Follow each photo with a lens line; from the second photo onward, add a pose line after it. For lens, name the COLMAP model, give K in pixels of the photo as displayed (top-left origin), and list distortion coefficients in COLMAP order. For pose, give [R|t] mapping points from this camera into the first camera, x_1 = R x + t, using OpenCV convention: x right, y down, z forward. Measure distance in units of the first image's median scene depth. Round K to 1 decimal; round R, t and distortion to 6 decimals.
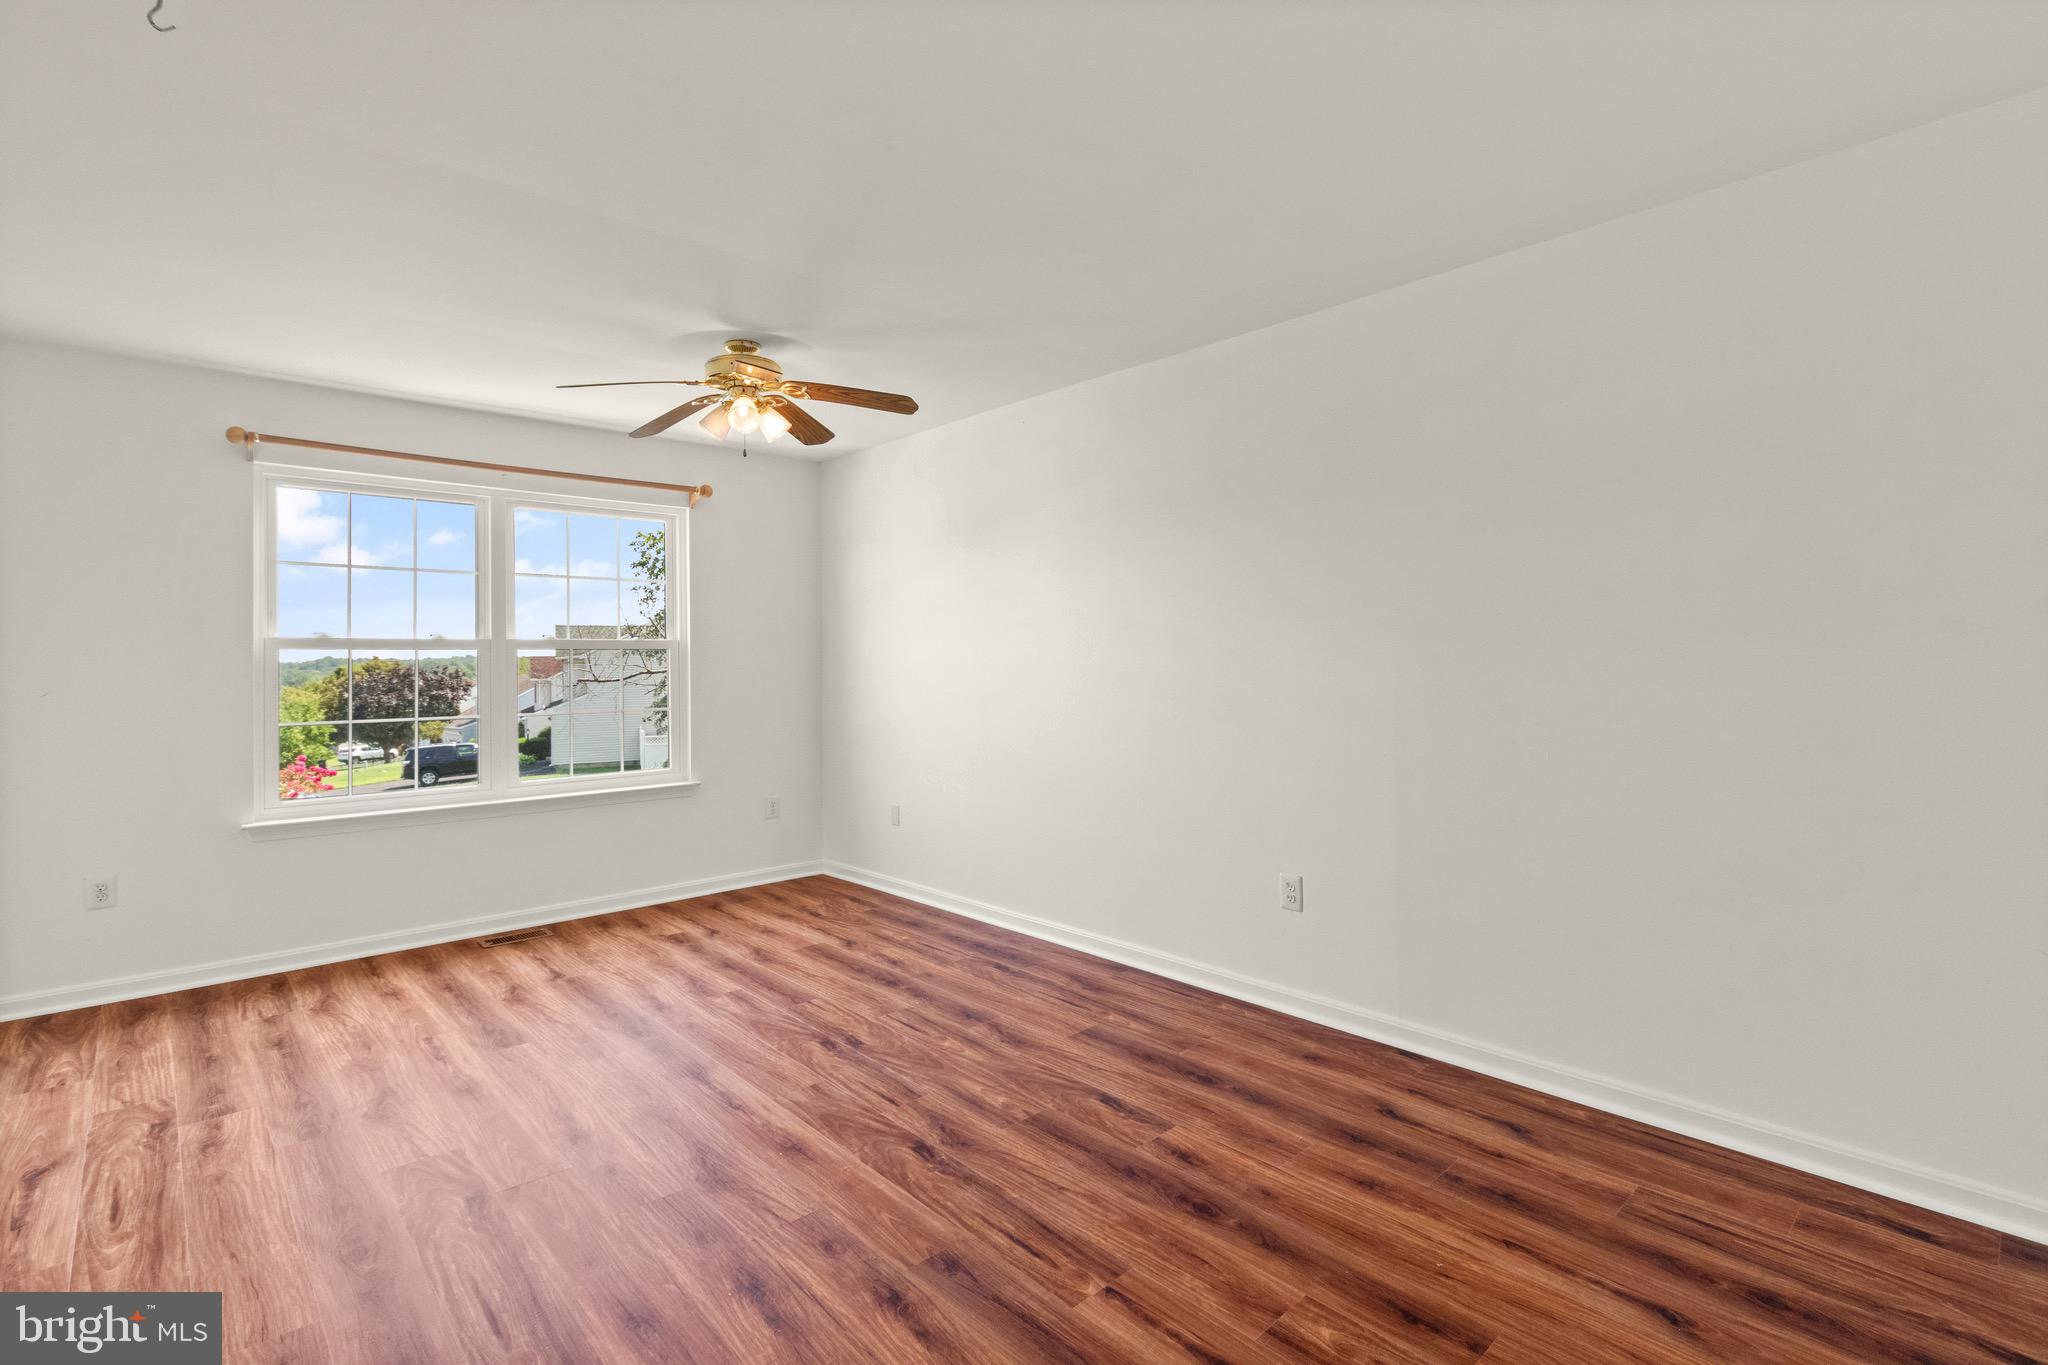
lens RADIAL K [[942.3, 0, 1033.6], [0, 942.3, 658.4], [0, 0, 1]] dist [0.003344, -0.002593]
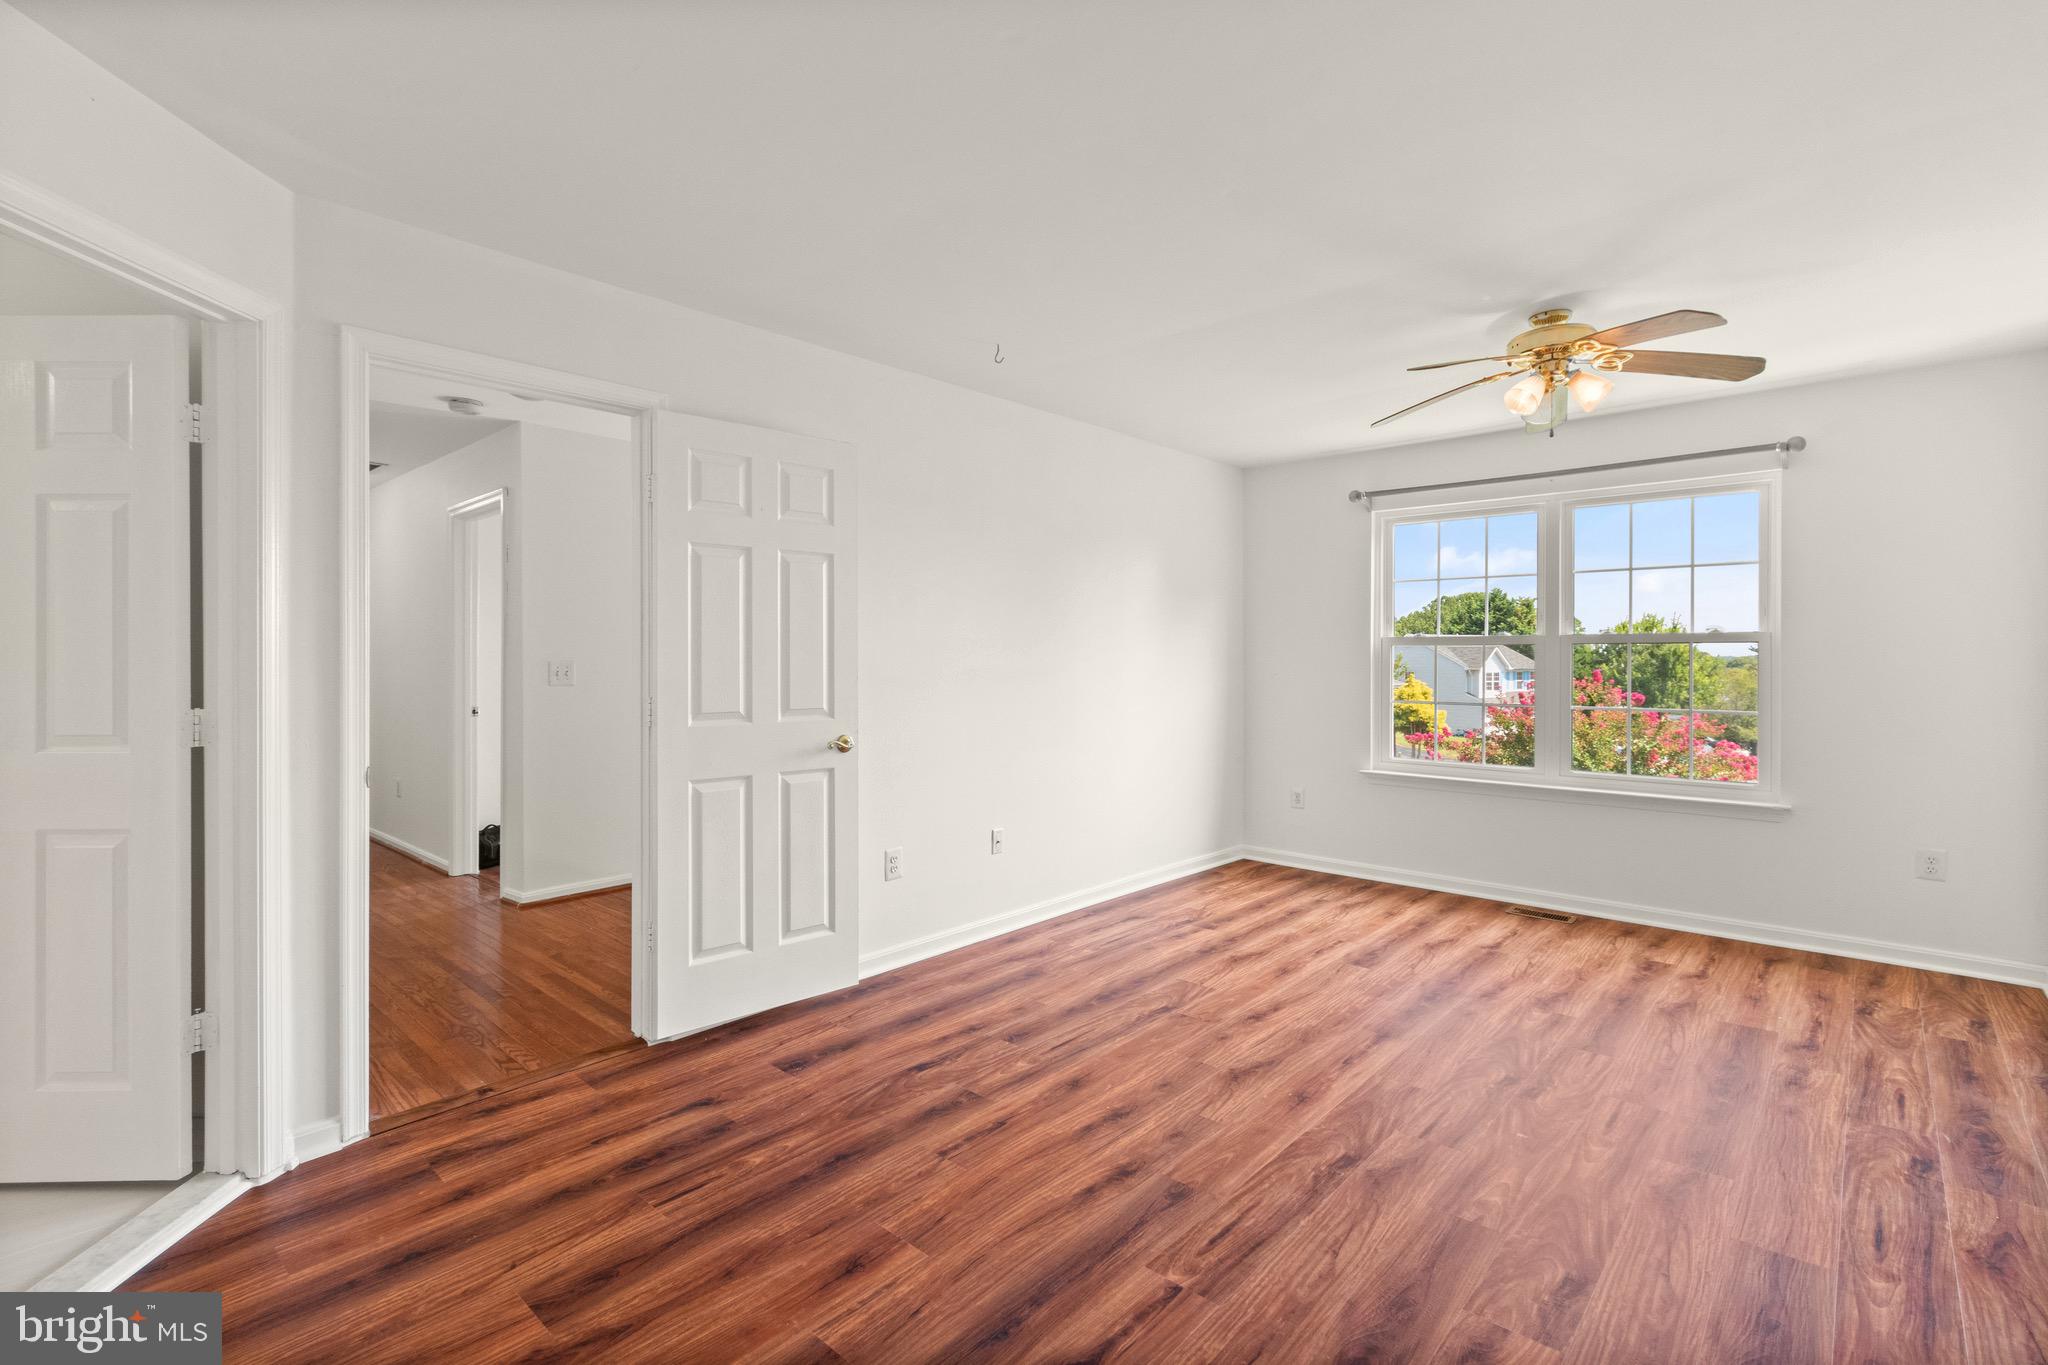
lens RADIAL K [[942.3, 0, 1016.3], [0, 942.3, 643.6], [0, 0, 1]] dist [0.003344, -0.002593]
pose [[0.076177, -0.005765, -0.997078, 0.753289], [0.000788, 0.999983, -0.005721, -0.006469], [0.997094, -0.000350, 0.076181, 0.531341]]
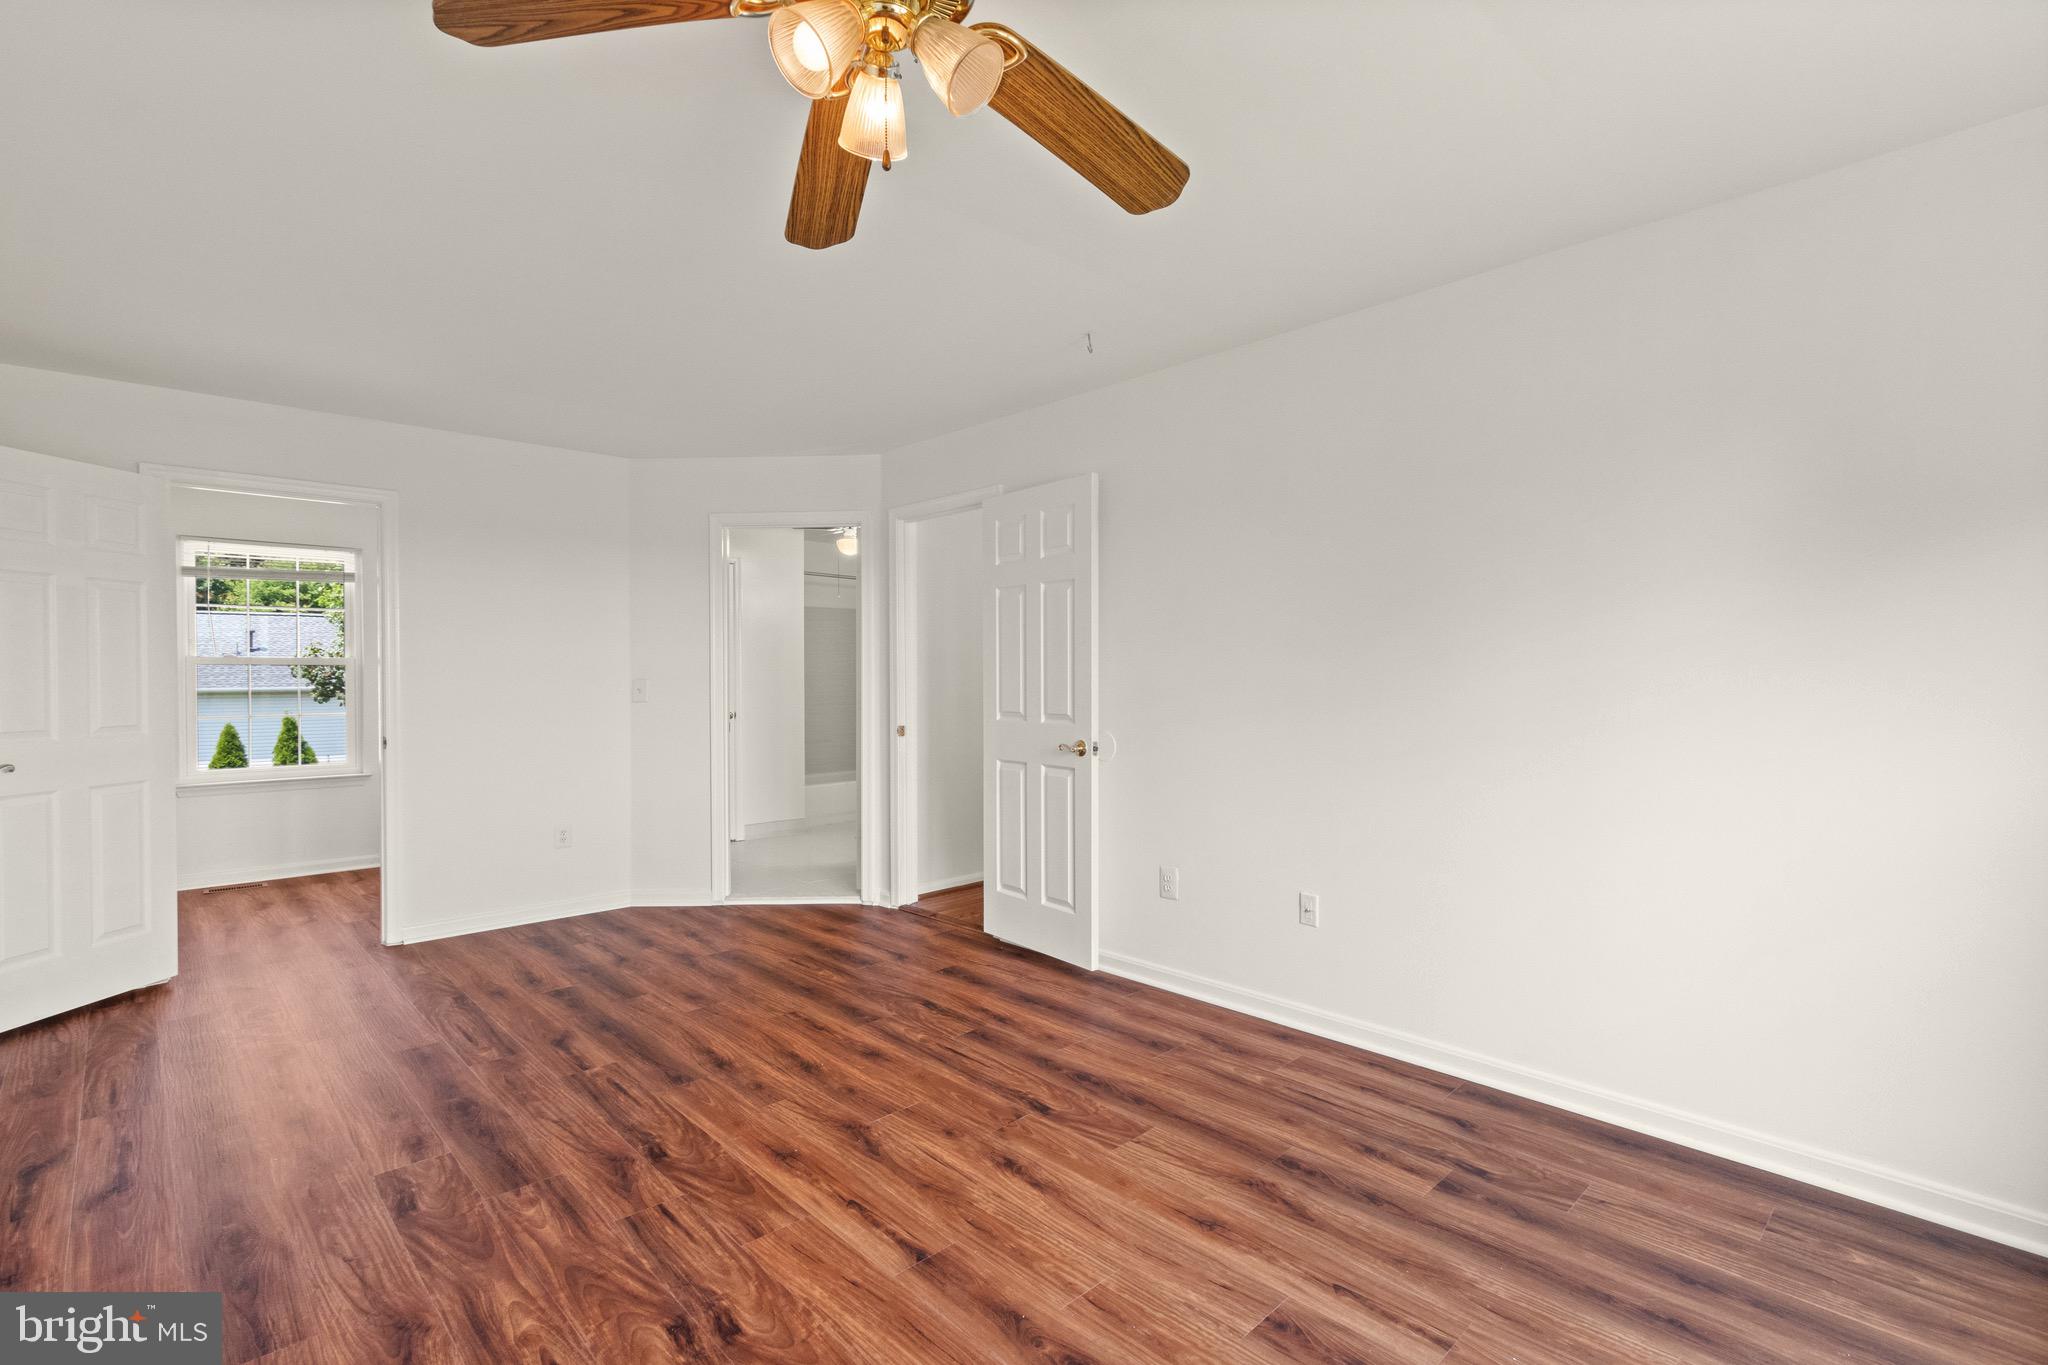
lens RADIAL K [[942.3, 0, 1030.8], [0, 942.3, 657.4], [0, 0, 1]] dist [0.003344, -0.002593]
pose [[-0.999835, 0.013696, -0.011946, -0.470223], [0.013846, 0.999825, -0.012541, 0.000746], [0.011772, -0.012704, -0.999850, 1.847236]]
